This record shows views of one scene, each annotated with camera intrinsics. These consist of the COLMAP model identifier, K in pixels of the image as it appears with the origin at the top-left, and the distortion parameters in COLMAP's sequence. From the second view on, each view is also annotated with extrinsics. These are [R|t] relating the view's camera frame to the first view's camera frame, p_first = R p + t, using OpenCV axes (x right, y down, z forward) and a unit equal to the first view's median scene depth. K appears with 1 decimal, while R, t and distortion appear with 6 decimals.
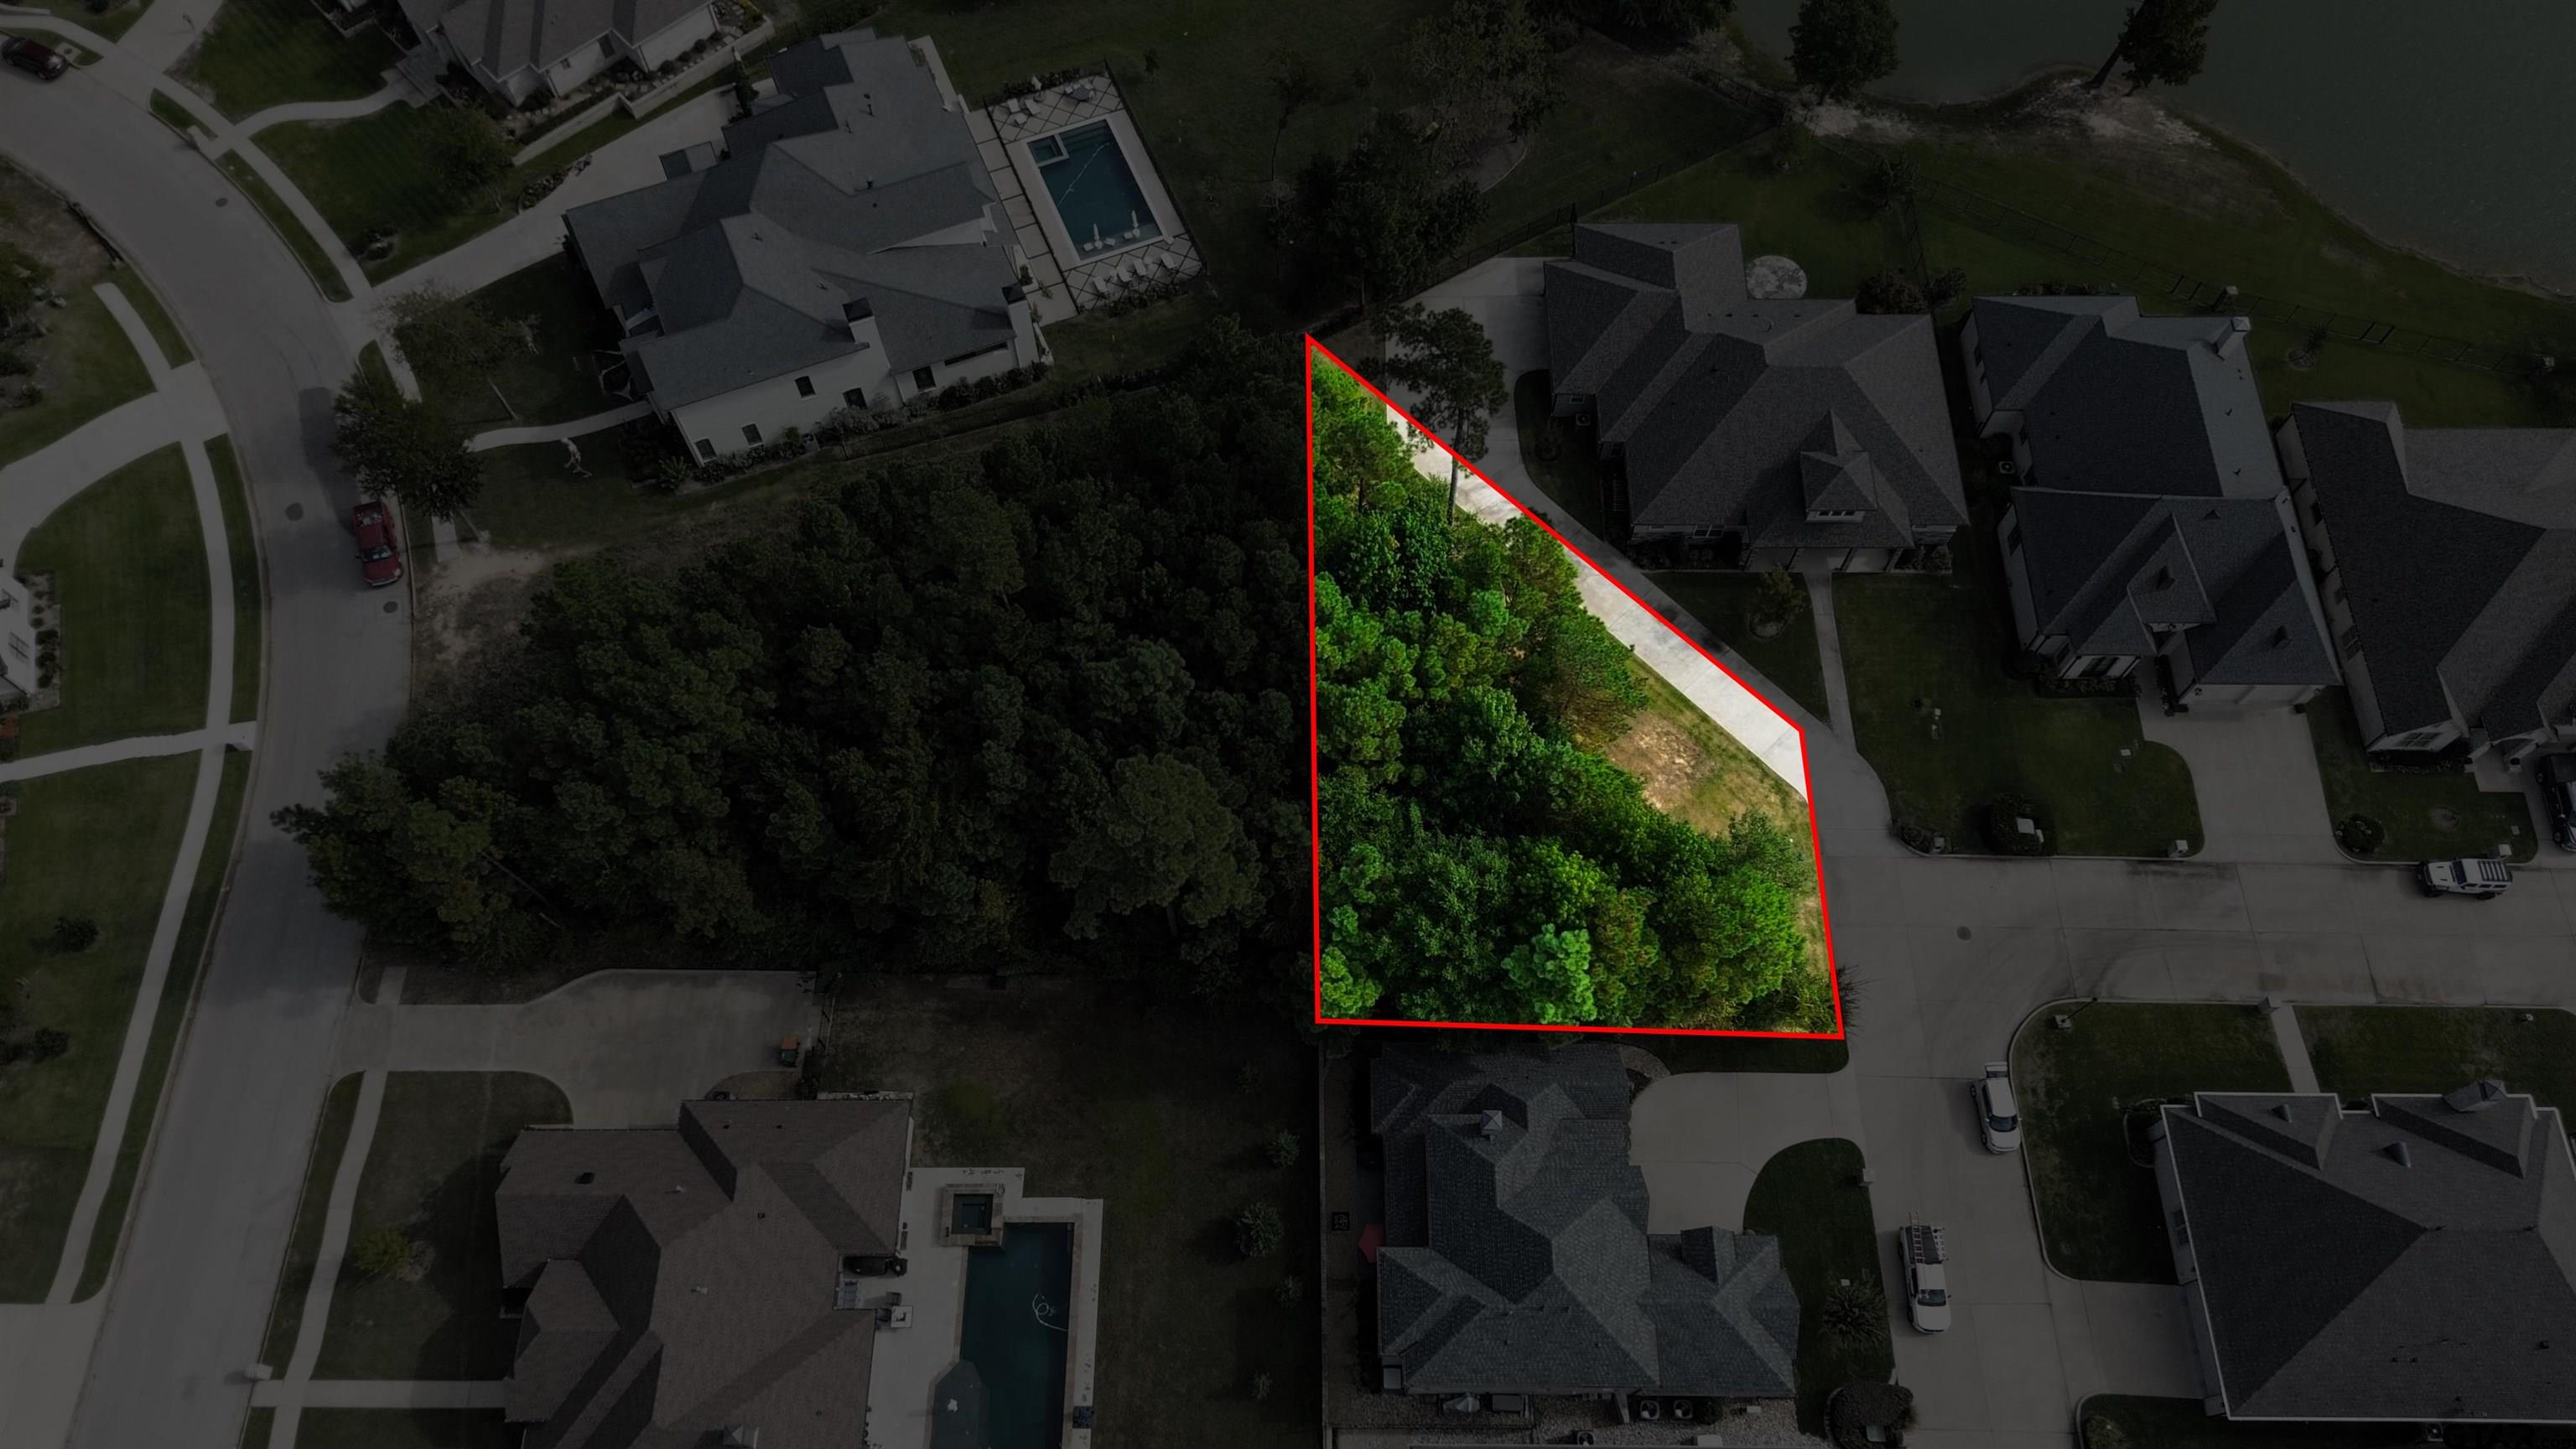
lens RADIAL K [[1832.8, 0, 1287.1], [0, 1832.8, 710.7], [0, 0, 1]] dist [0.057830, -0.050912]
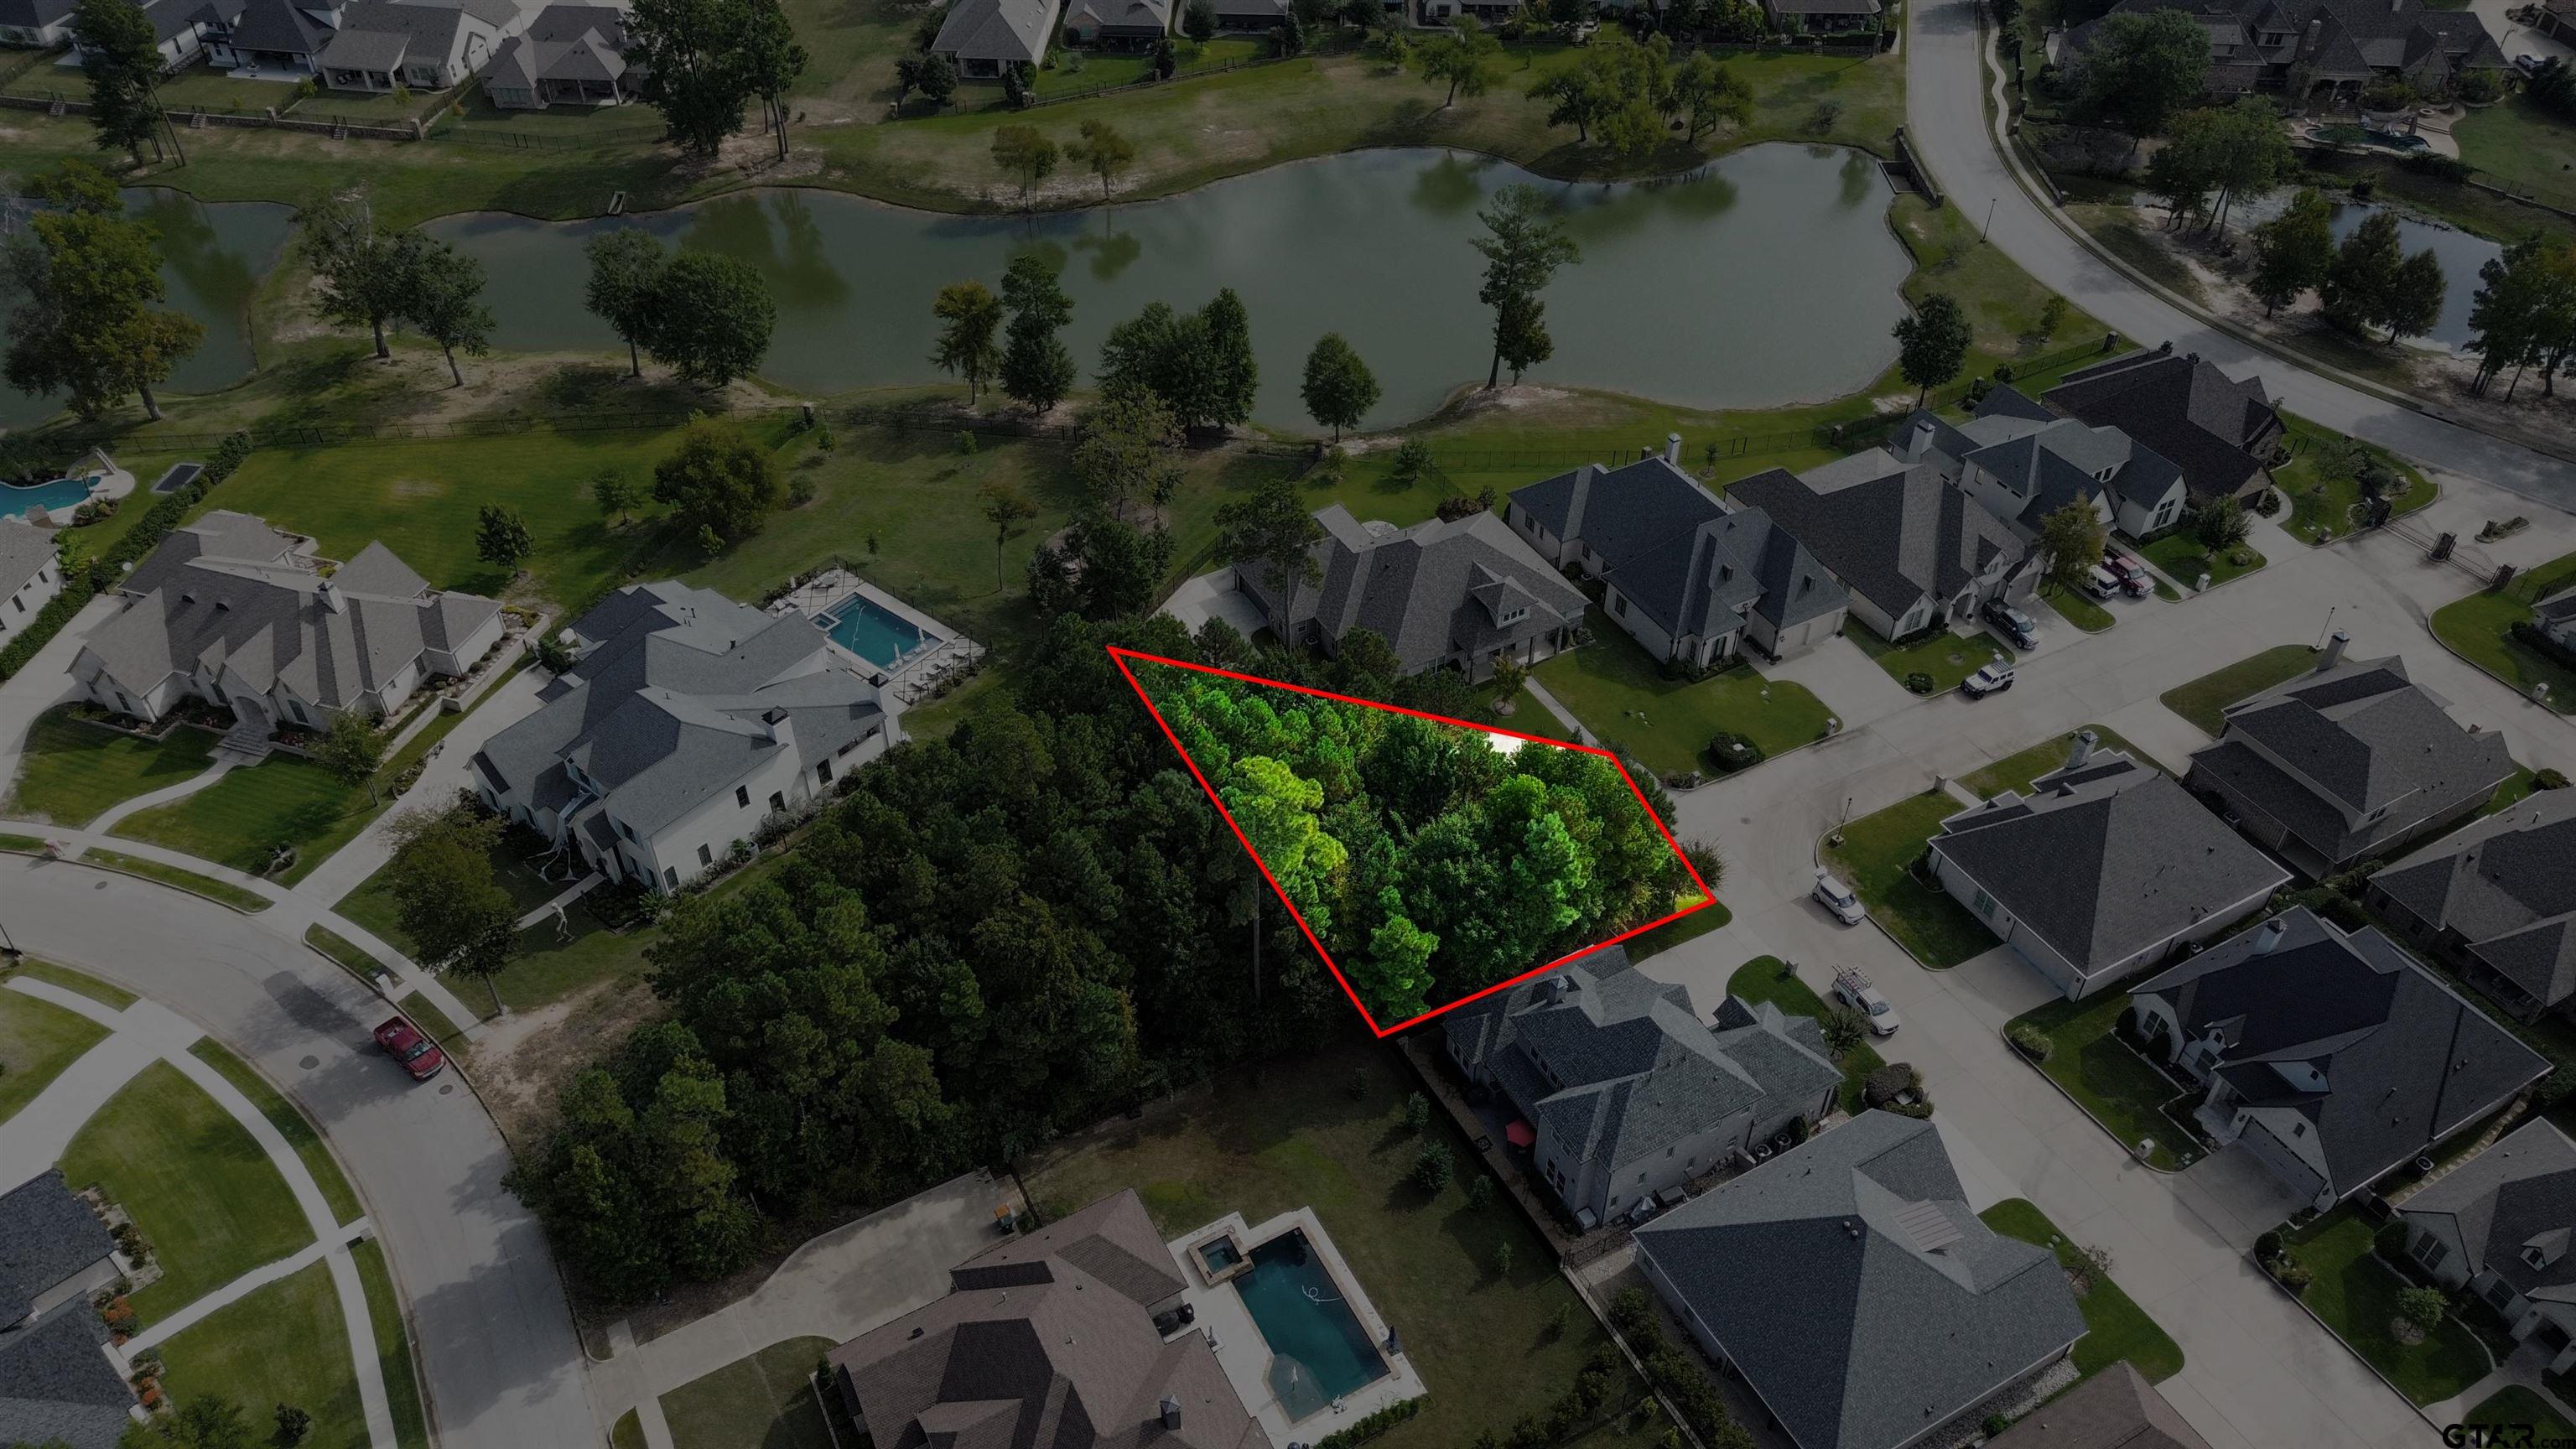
lens RADIAL K [[1832.8, 0, 1283.7], [0, 1832.8, 716.6], [0, 0, 1]] dist [0.057830, -0.050912]
pose [[0.874965, -0.316311, 0.366584, -0.384315], [0.432886, 0.850202, -0.299610, 0.295371], [-0.216900, 0.420837, 0.880824, -0.151161]]
